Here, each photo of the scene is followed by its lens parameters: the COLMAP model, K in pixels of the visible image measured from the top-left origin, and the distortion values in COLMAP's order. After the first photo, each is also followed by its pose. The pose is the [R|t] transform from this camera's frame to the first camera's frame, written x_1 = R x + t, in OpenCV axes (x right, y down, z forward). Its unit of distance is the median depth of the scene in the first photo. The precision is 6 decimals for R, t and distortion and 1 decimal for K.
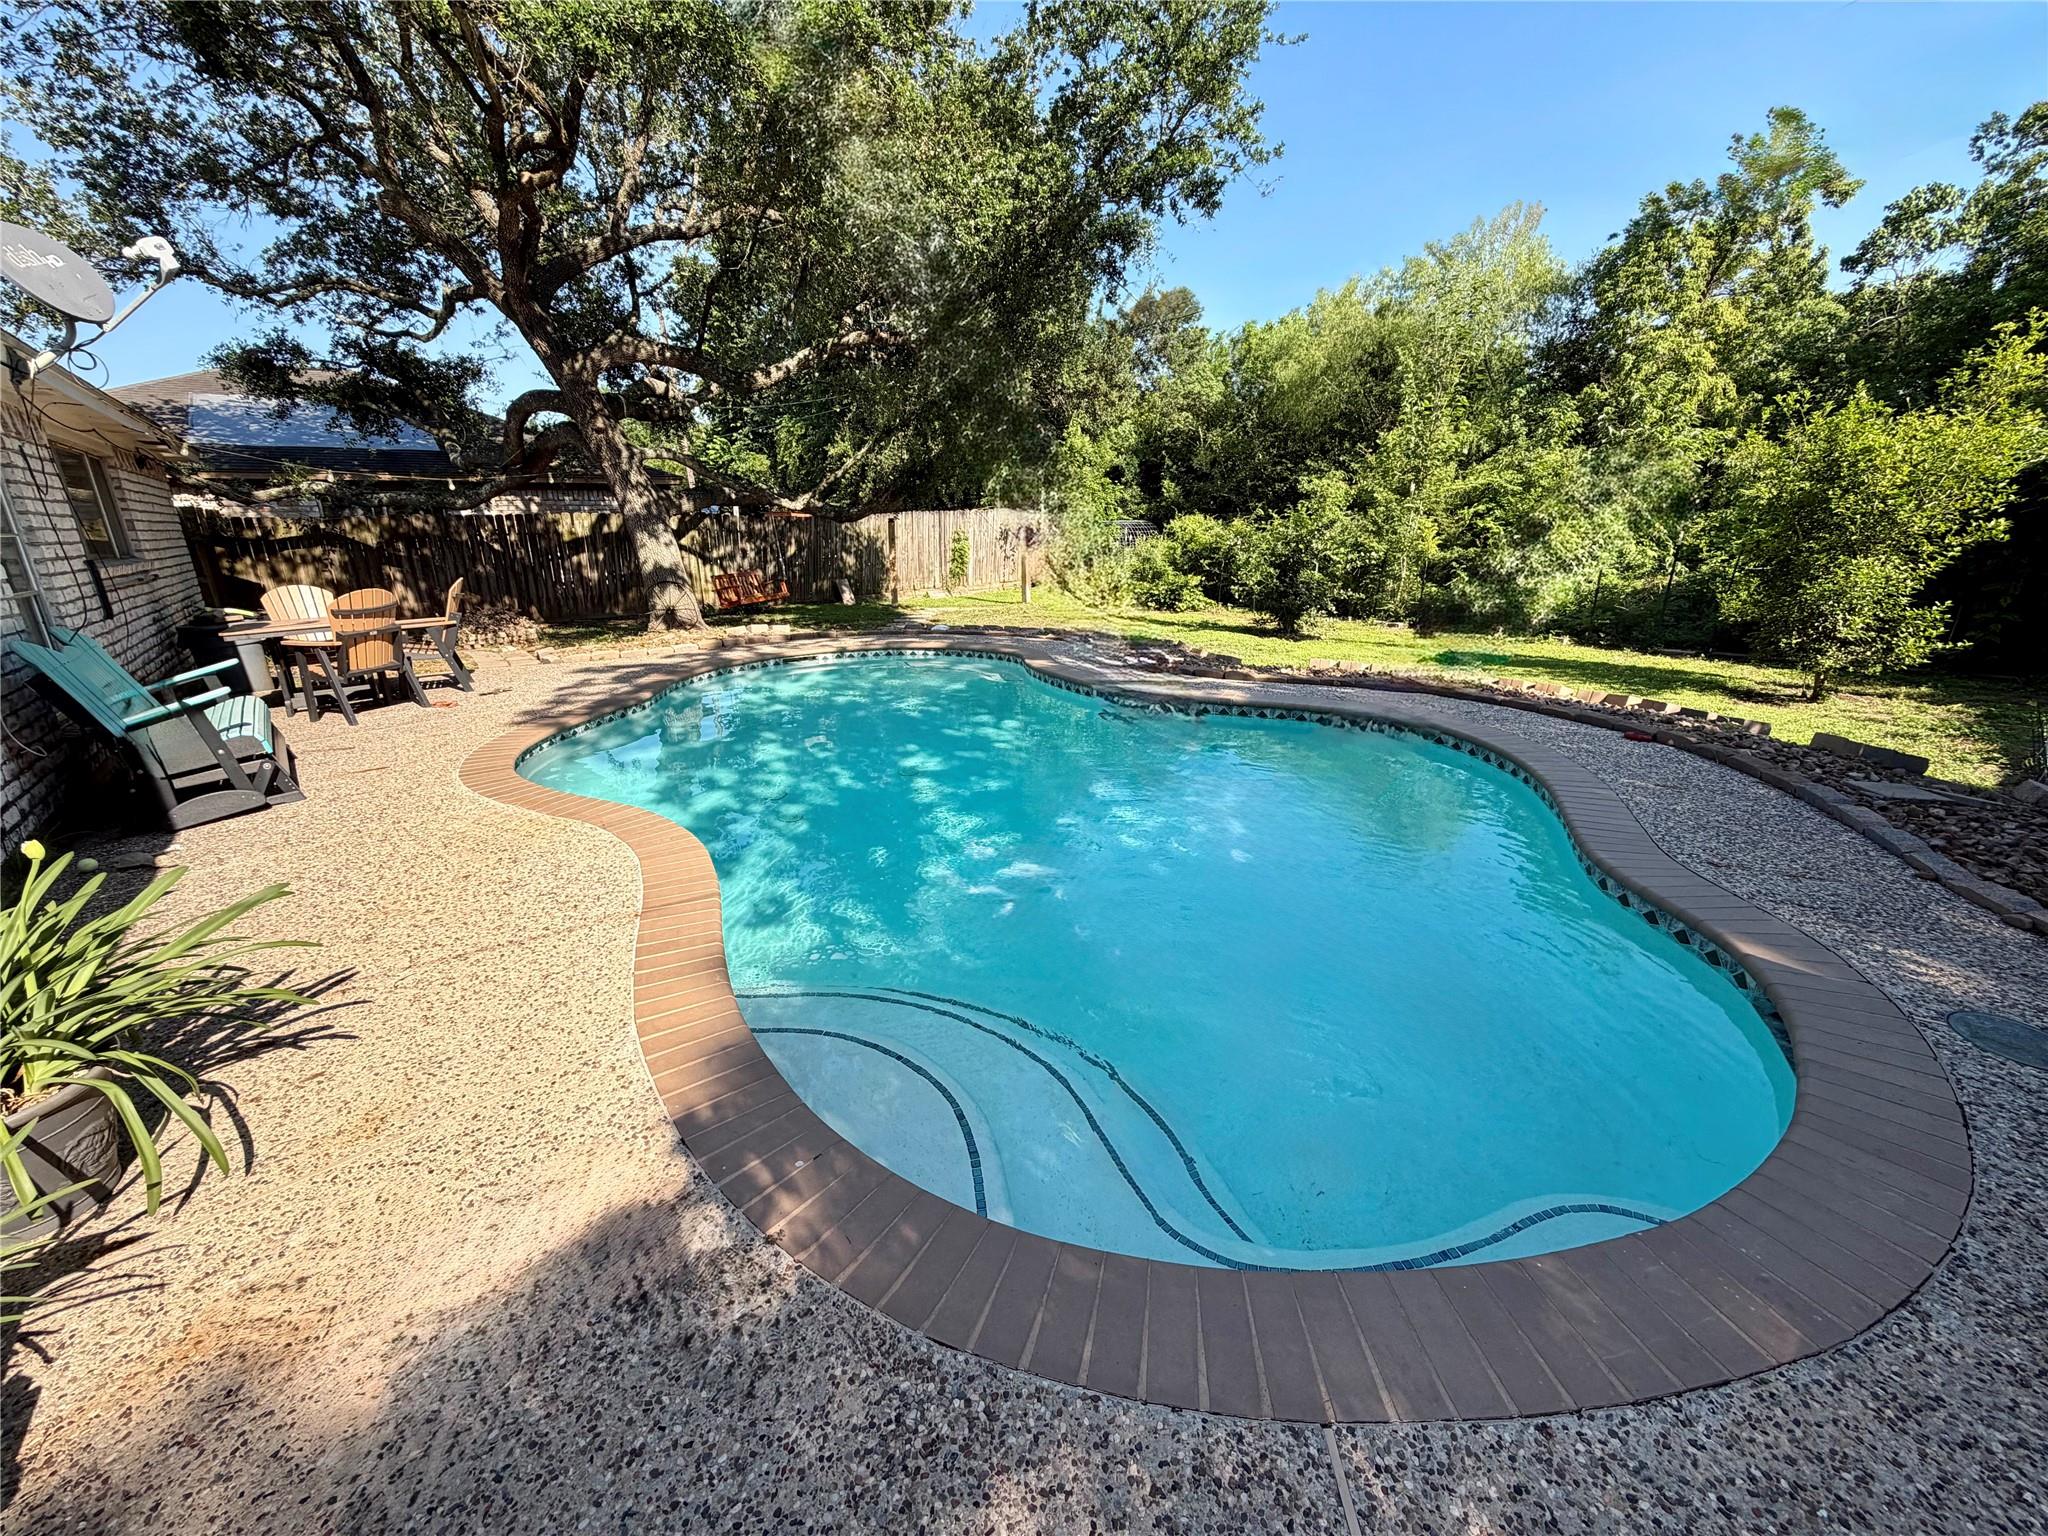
lens RADIAL K [[814.9, 0, 1011.8], [0, 814.9, 776.1], [0, 0, 1]] dist [-0.002260, -0.000933]
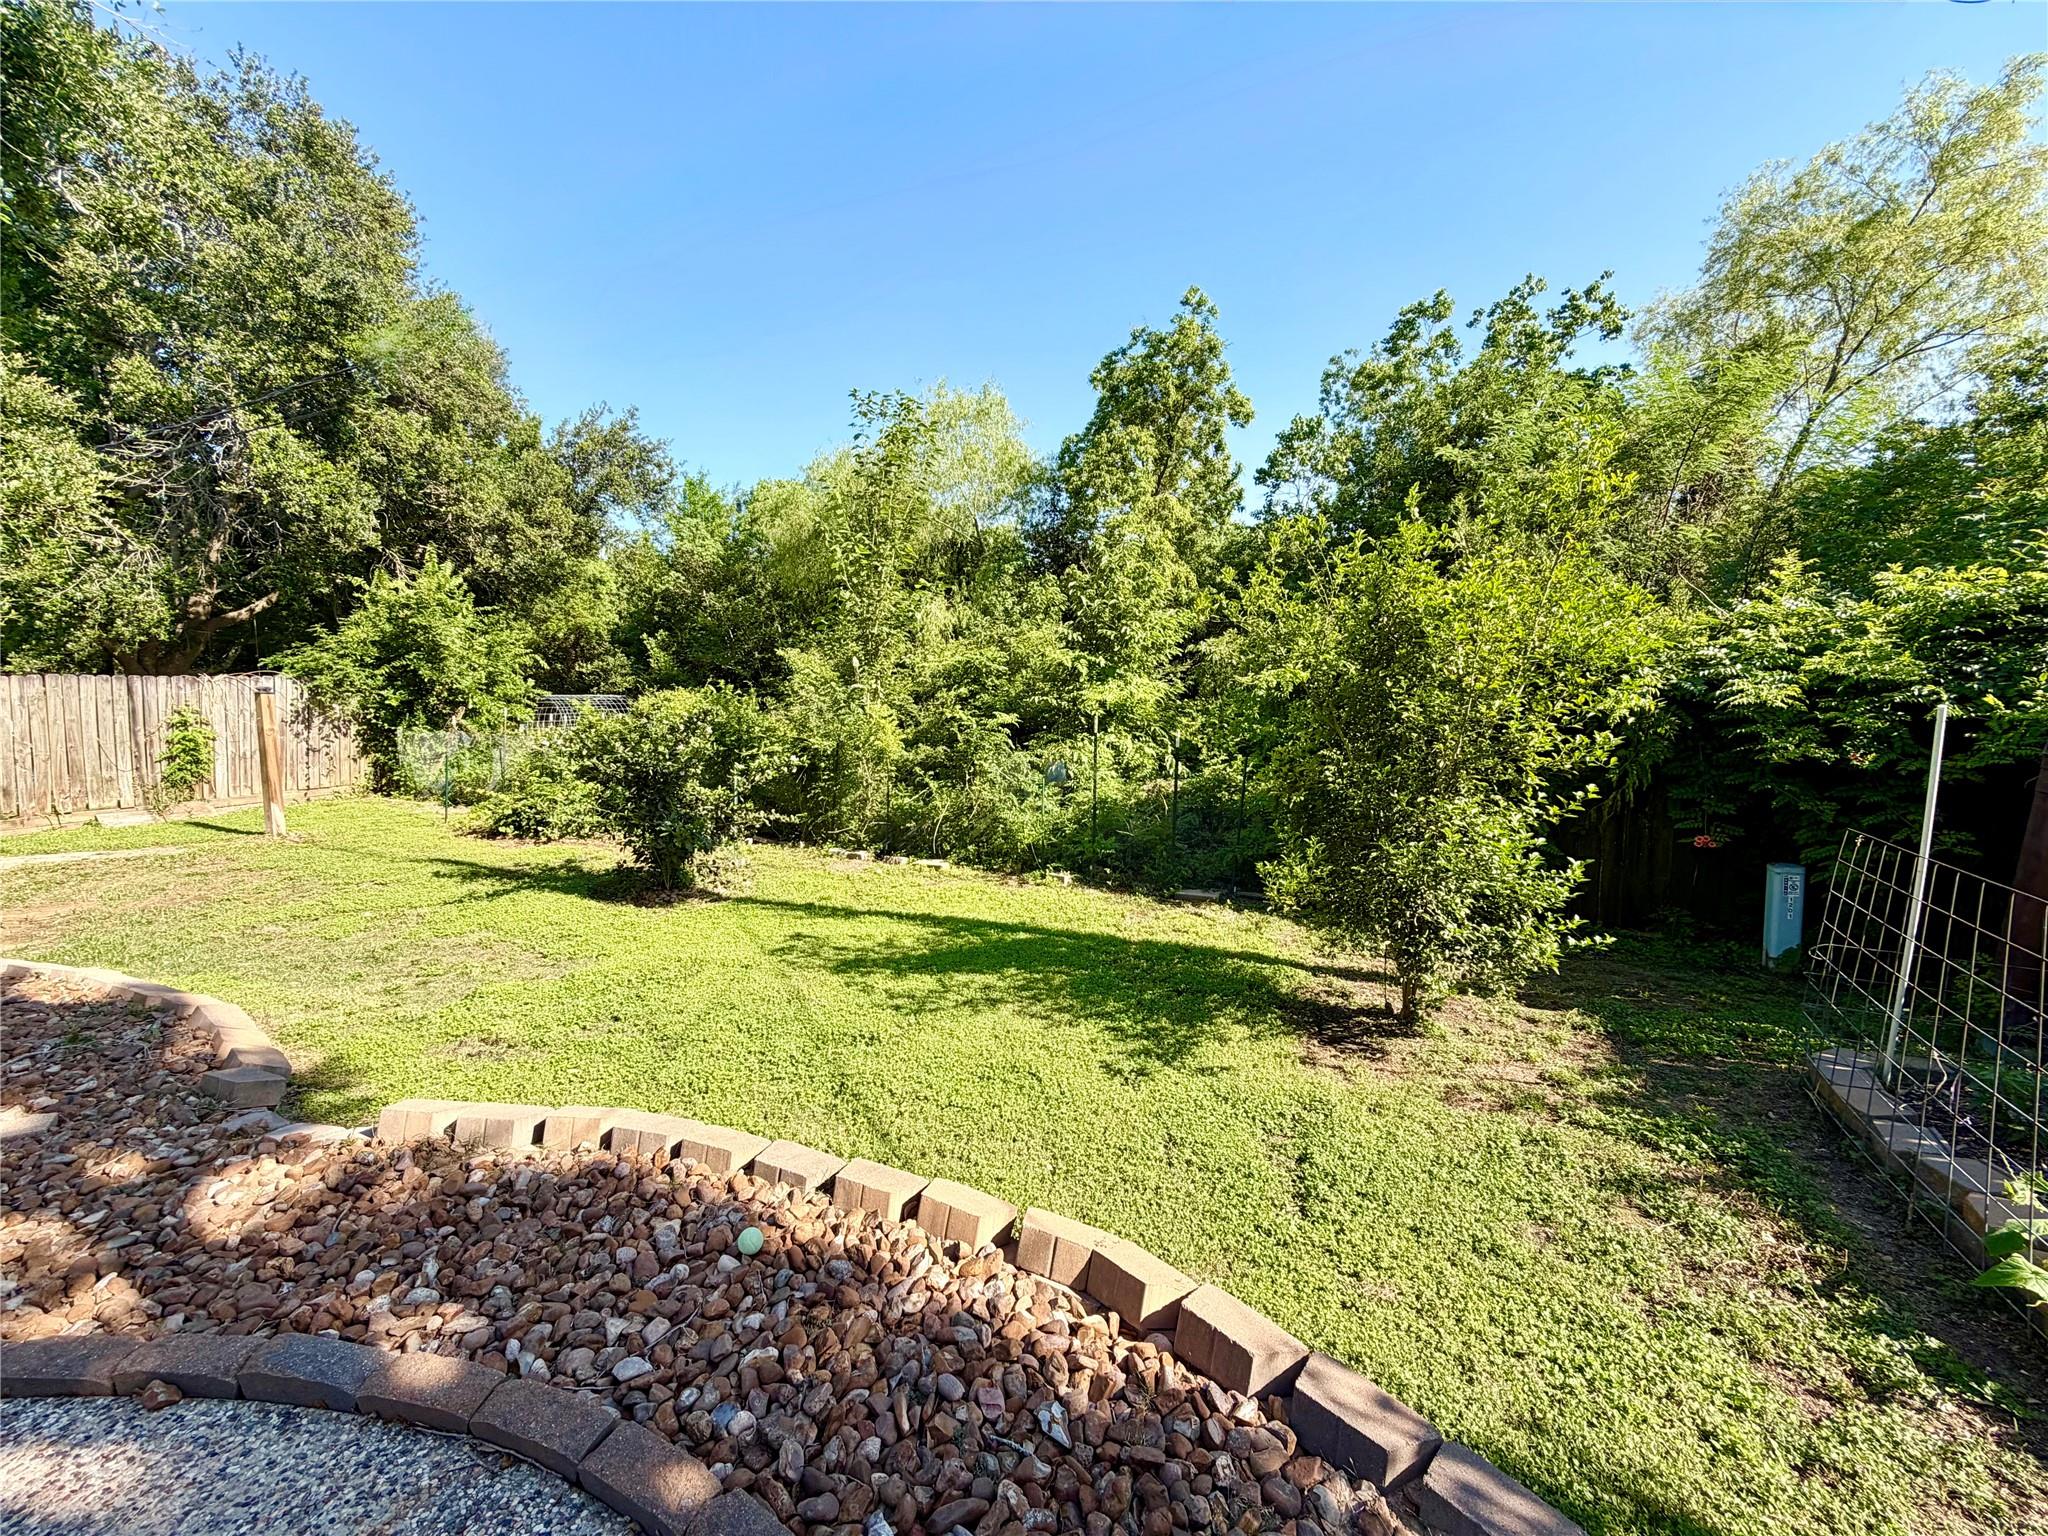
lens RADIAL K [[814.9, 0, 1027.7], [0, 814.9, 773.7], [0, 0, 1]] dist [-0.002260, -0.000933]
pose [[0.879987, -0.028209, 0.474160, 0.238312], [0.124714, 0.976935, -0.173335, -0.101210], [-0.458333, 0.211667, 0.863208, 0.292266]]
